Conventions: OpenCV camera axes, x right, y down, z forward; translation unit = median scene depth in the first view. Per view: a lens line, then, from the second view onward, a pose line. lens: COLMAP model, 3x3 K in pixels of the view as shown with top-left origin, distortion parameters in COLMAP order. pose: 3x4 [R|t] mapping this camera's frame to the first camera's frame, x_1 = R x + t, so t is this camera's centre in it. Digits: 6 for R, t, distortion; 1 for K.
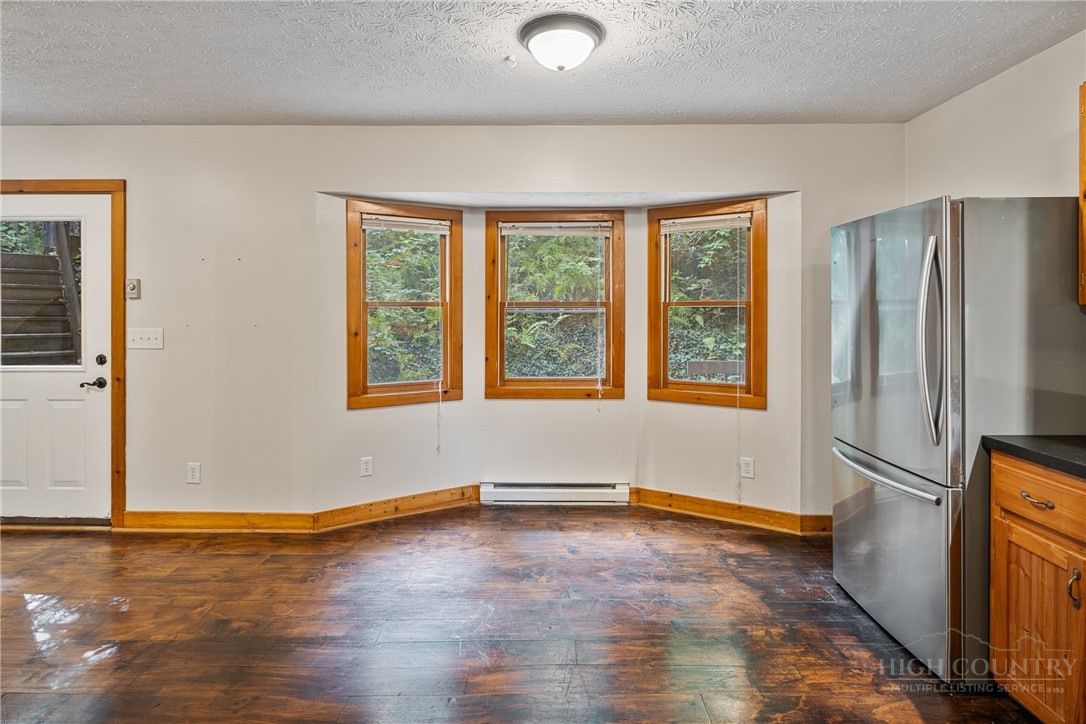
lens RADIAL K [[540.5, 0, 545.7], [0, 540.5, 316.9], [0, 0, 1]] dist [0.002561, -0.005511]
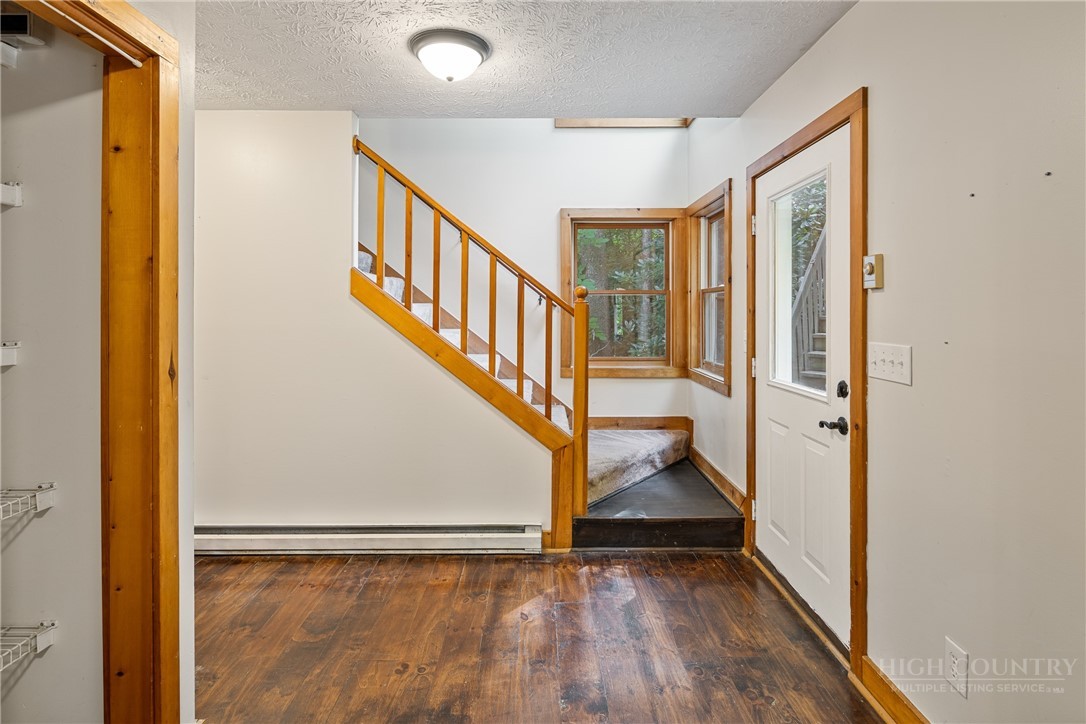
lens RADIAL K [[540.5, 0, 531.9], [0, 540.5, 309.4], [0, 0, 1]] dist [0.002561, -0.005511]
pose [[-0.009071, -0.006080, -0.999940, -0.192019], [-0.001940, 0.999980, -0.006063, -0.008865], [0.999957, 0.001885, -0.009083, 0.645593]]
